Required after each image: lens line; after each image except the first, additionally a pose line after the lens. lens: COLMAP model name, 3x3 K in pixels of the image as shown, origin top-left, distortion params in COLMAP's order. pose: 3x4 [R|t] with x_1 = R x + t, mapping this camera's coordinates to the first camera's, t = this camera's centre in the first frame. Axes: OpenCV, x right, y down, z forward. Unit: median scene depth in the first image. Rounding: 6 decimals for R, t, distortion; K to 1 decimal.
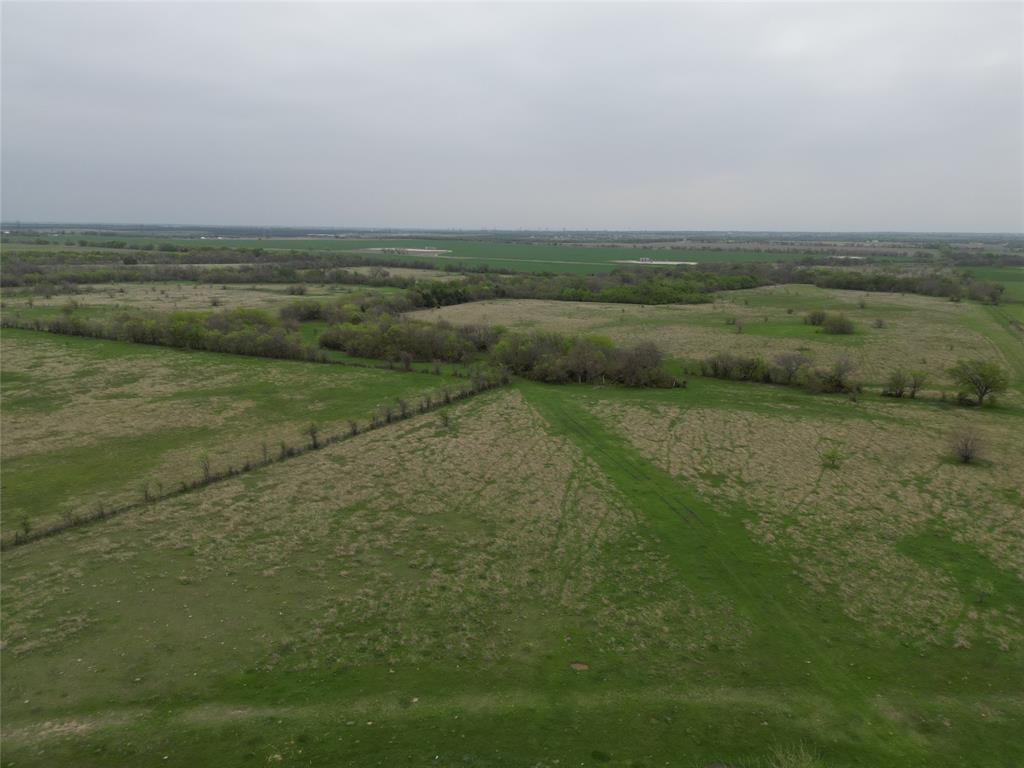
lens RADIAL K [[714.1, 0, 511.1], [0, 714.1, 390.1], [0, 0, 1]] dist [0.078081, -0.072336]
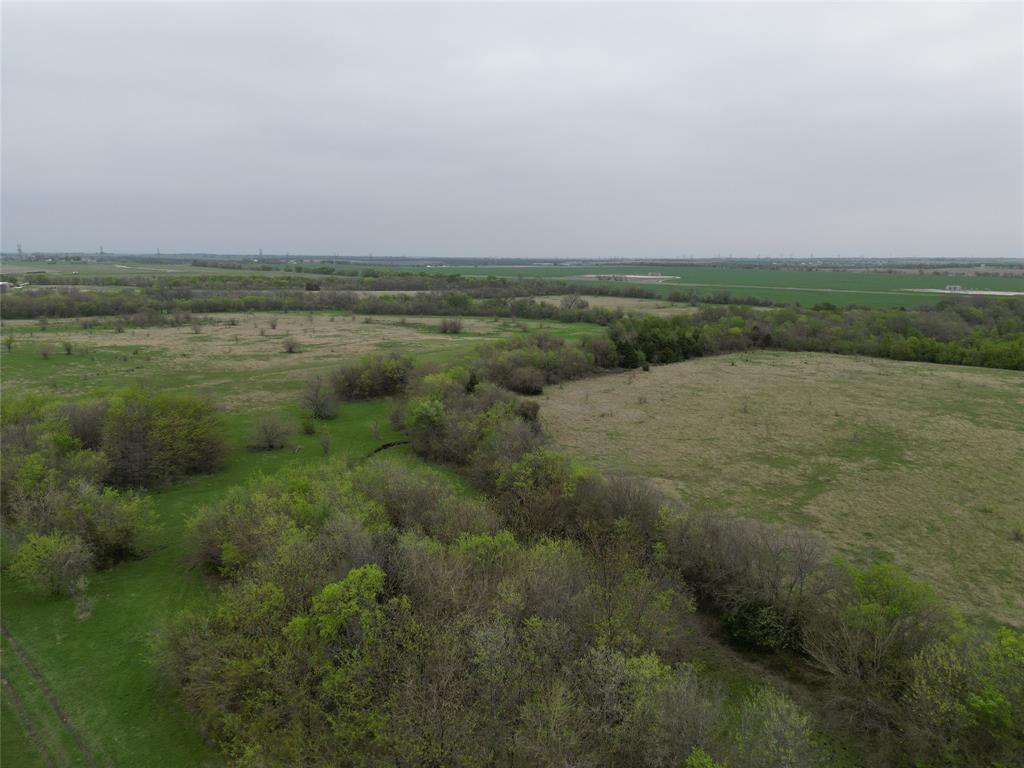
lens RADIAL K [[714.1, 0, 512.3], [0, 714.1, 388.0], [0, 0, 1]] dist [0.078081, -0.072336]
pose [[0.952767, 0.049817, -0.299588, -0.034910], [-0.062625, 0.997481, -0.033299, -0.074787], [0.297175, 0.050488, 0.953487, 0.446903]]
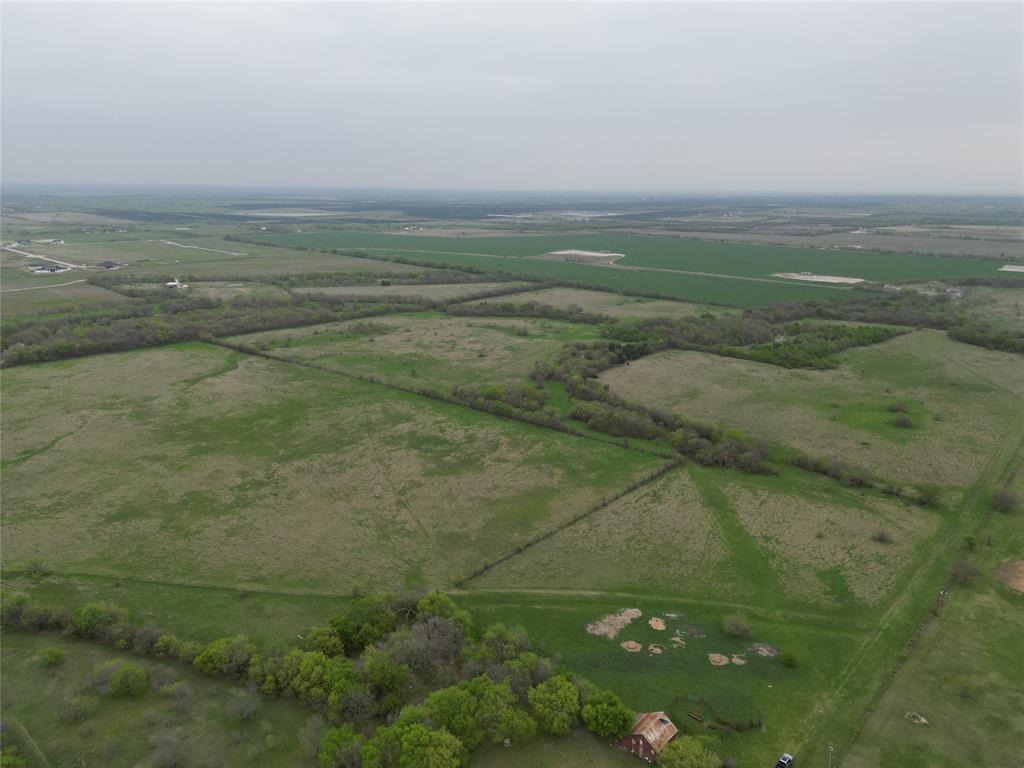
lens RADIAL K [[714.1, 0, 510.9], [0, 714.1, 374.1], [0, 0, 1]] dist [0.078081, -0.072336]
pose [[0.975742, 0.052551, -0.212524, -0.024485], [-0.045479, 0.998241, 0.038031, -0.134127], [0.214149, -0.027443, 0.976415, -0.439665]]
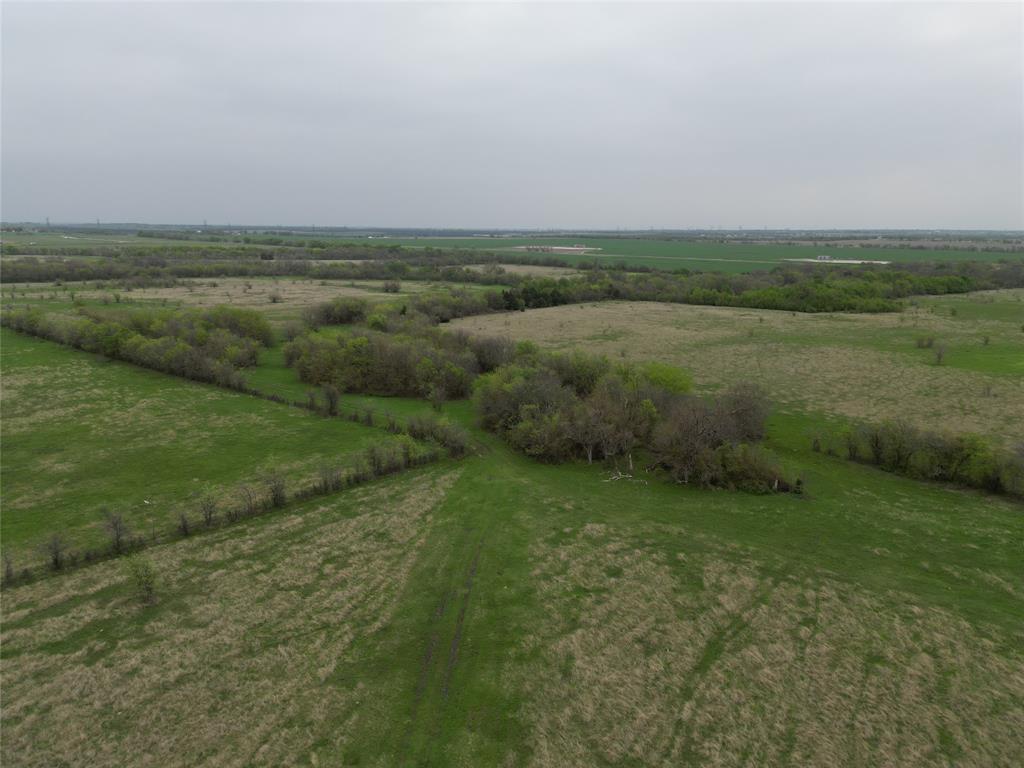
lens RADIAL K [[714.1, 0, 512.4], [0, 714.1, 385.1], [0, 0, 1]] dist [0.078081, -0.072336]
pose [[0.973373, 0.046497, -0.224462, 0.069060], [-0.048271, 0.998831, -0.002418, -0.028008], [0.224087, 0.013189, 0.974480, 0.209344]]
